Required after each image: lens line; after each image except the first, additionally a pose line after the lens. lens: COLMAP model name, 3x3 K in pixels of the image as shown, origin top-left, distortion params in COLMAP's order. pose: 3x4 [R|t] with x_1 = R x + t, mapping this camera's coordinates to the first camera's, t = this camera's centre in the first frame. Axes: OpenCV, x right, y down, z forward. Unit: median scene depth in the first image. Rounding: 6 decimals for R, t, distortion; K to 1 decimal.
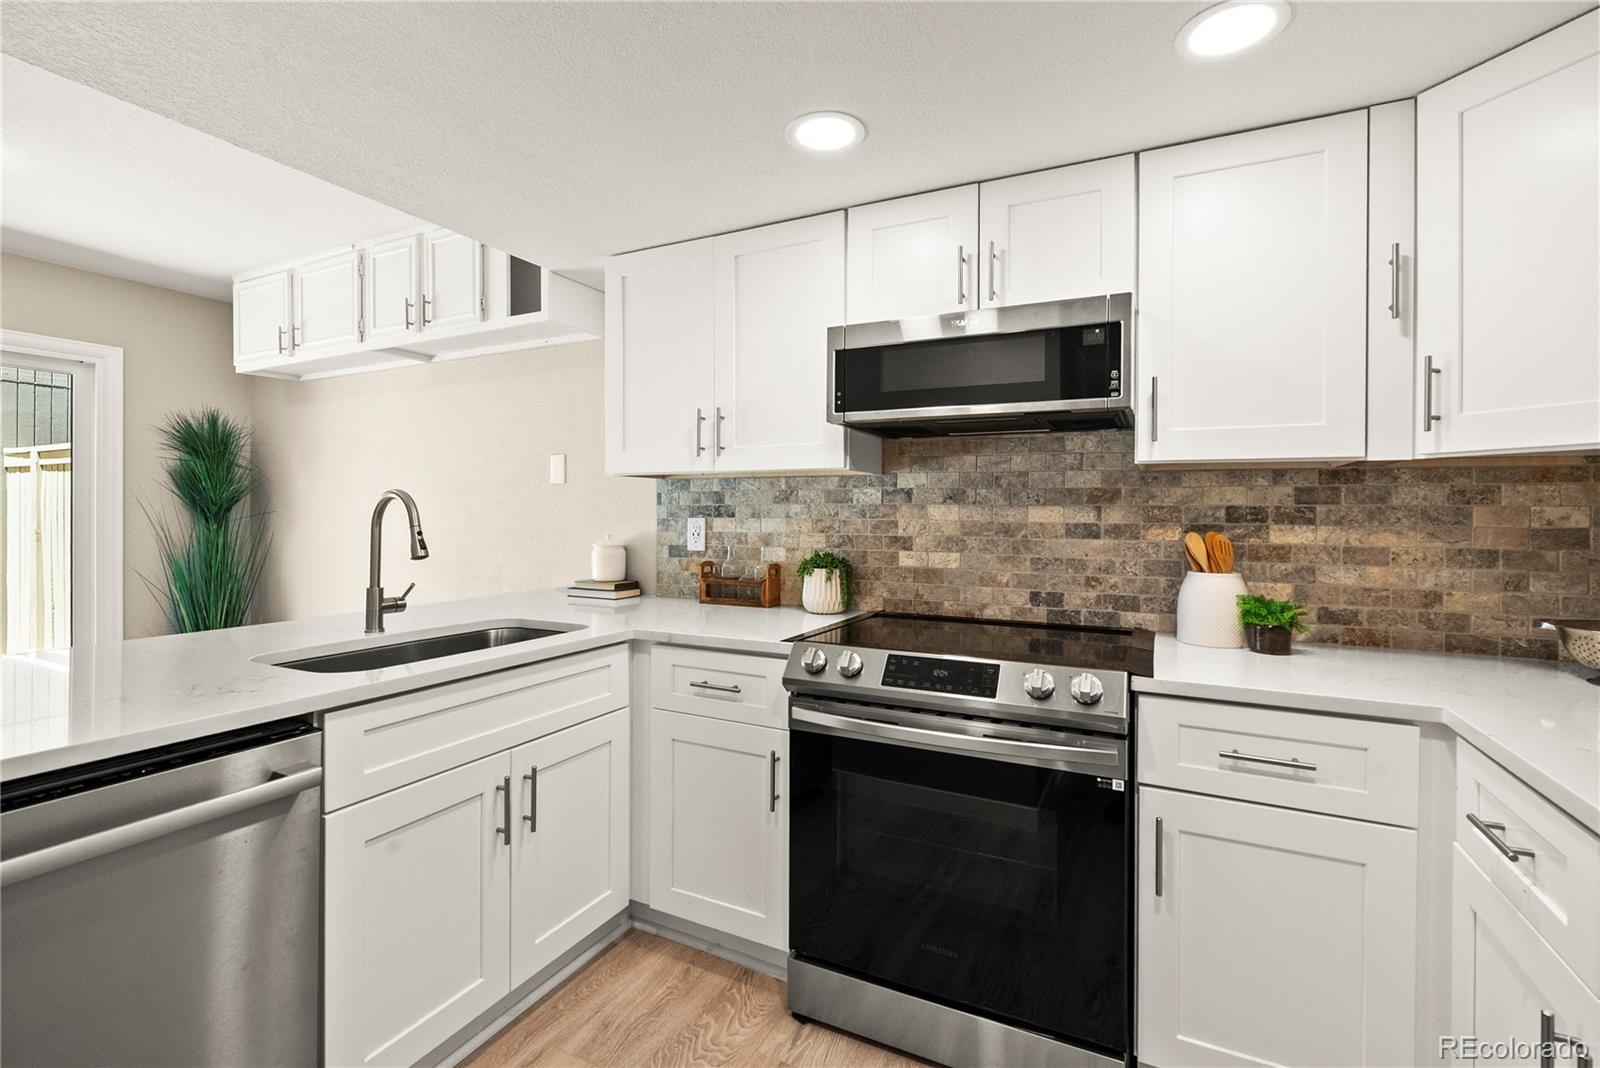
lens RADIAL K [[717.4, 0, 798.6], [0, 717.4, 521.5], [0, 0, 1]] dist [-0.003394, -0.000476]
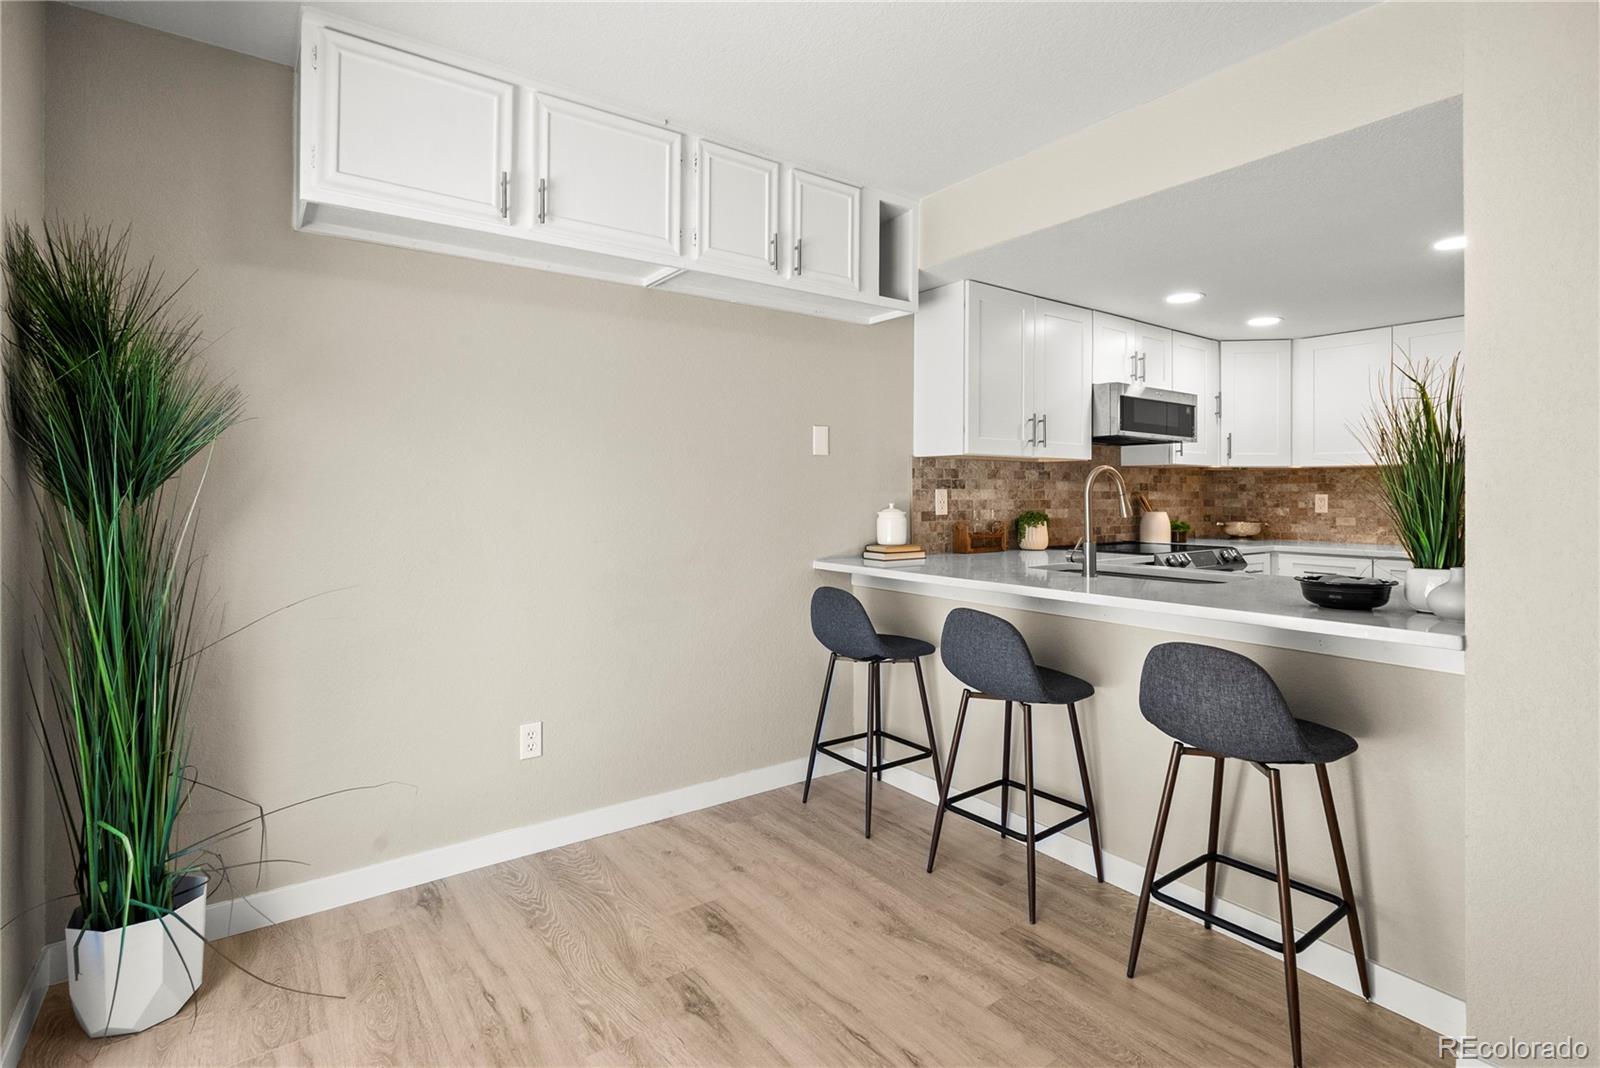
lens RADIAL K [[770.6, 0, 798.8], [0, 770.6, 487.3], [0, 0, 1]] dist [-0.001155, 0.000492]
pose [[0.464476, 0.003445, 0.885579, -1.677723], [0.010335, 0.999903, -0.009310, 0.002093], [-0.885525, 0.013477, 0.464396, 0.672826]]
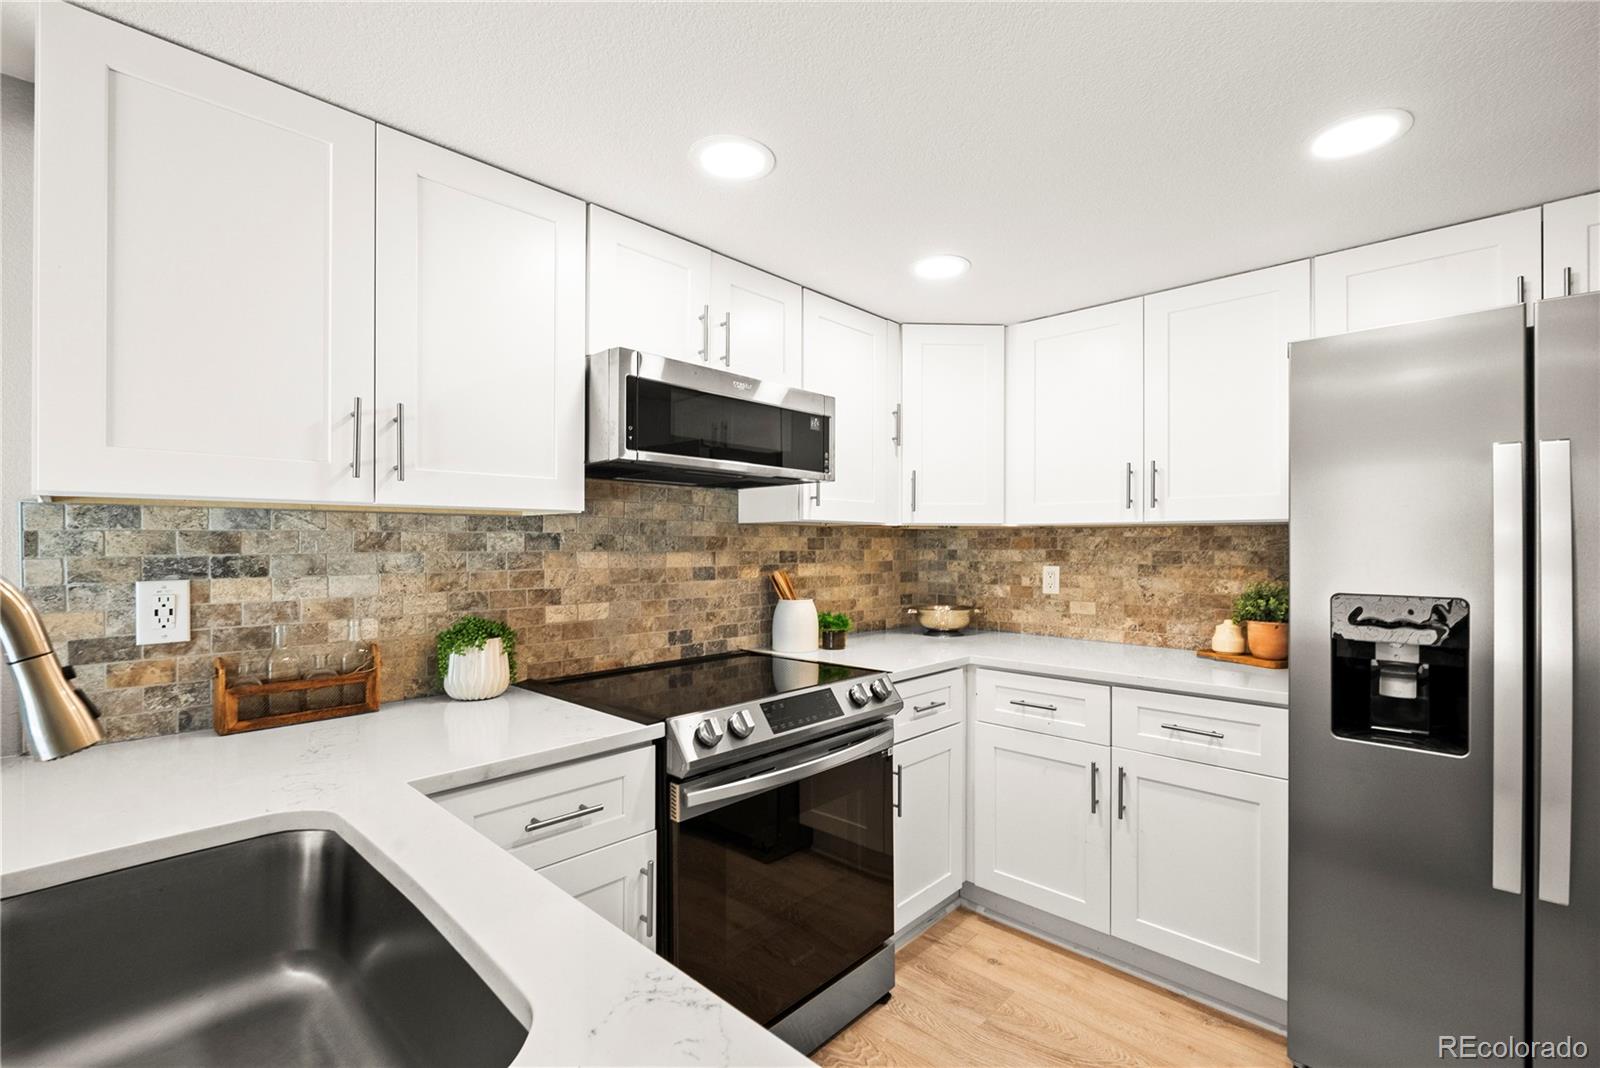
lens RADIAL K [[707.5, 0, 802.3], [0, 707.5, 537.8], [0, 0, 1]] dist [-0.001684, 0.000108]
pose [[0.290630, 0.002096, 0.956833, -0.573733], [0.013218, 0.999893, -0.006205, -0.031174], [-0.956744, 0.014451, 0.290571, 0.456465]]
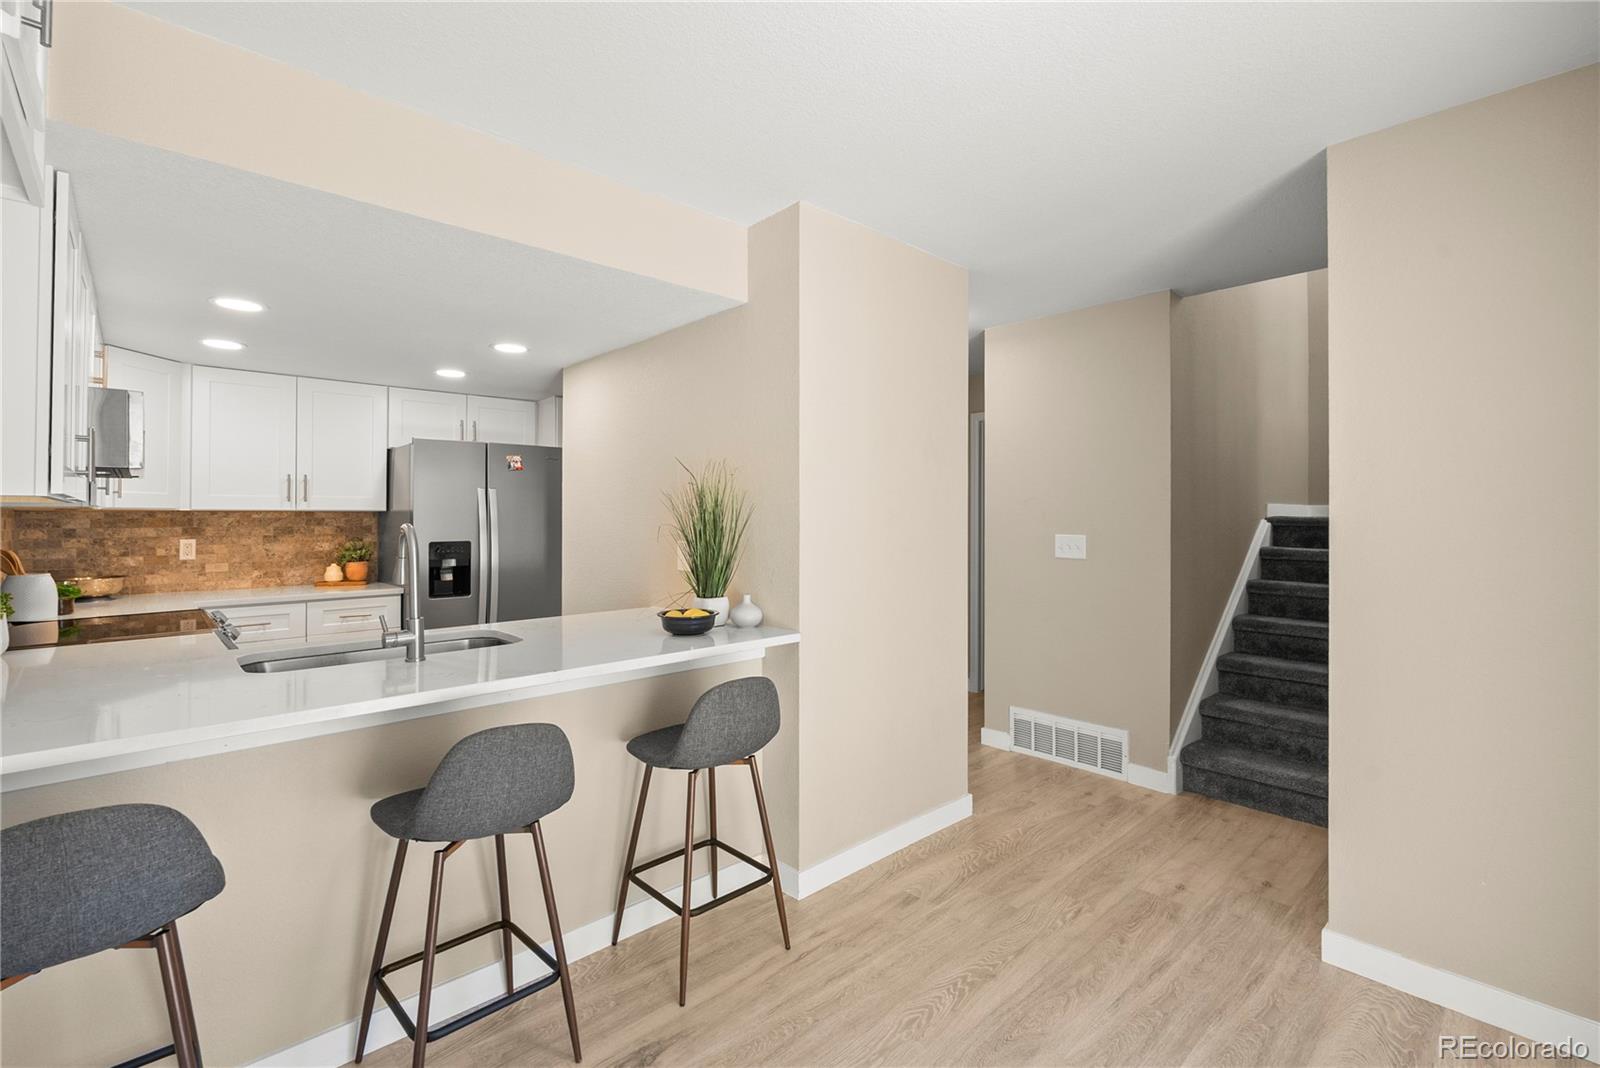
lens RADIAL K [[714.5, 0, 803.3], [0, 714.5, 514.0], [0, 0, 1]] dist [0.000068, 0.000023]
pose [[-0.934312, -0.001138, 0.356454, -1.222885], [0.002417, 0.999952, 0.009528, -0.055872], [-0.356447, 0.009763, -0.934264, 1.445837]]
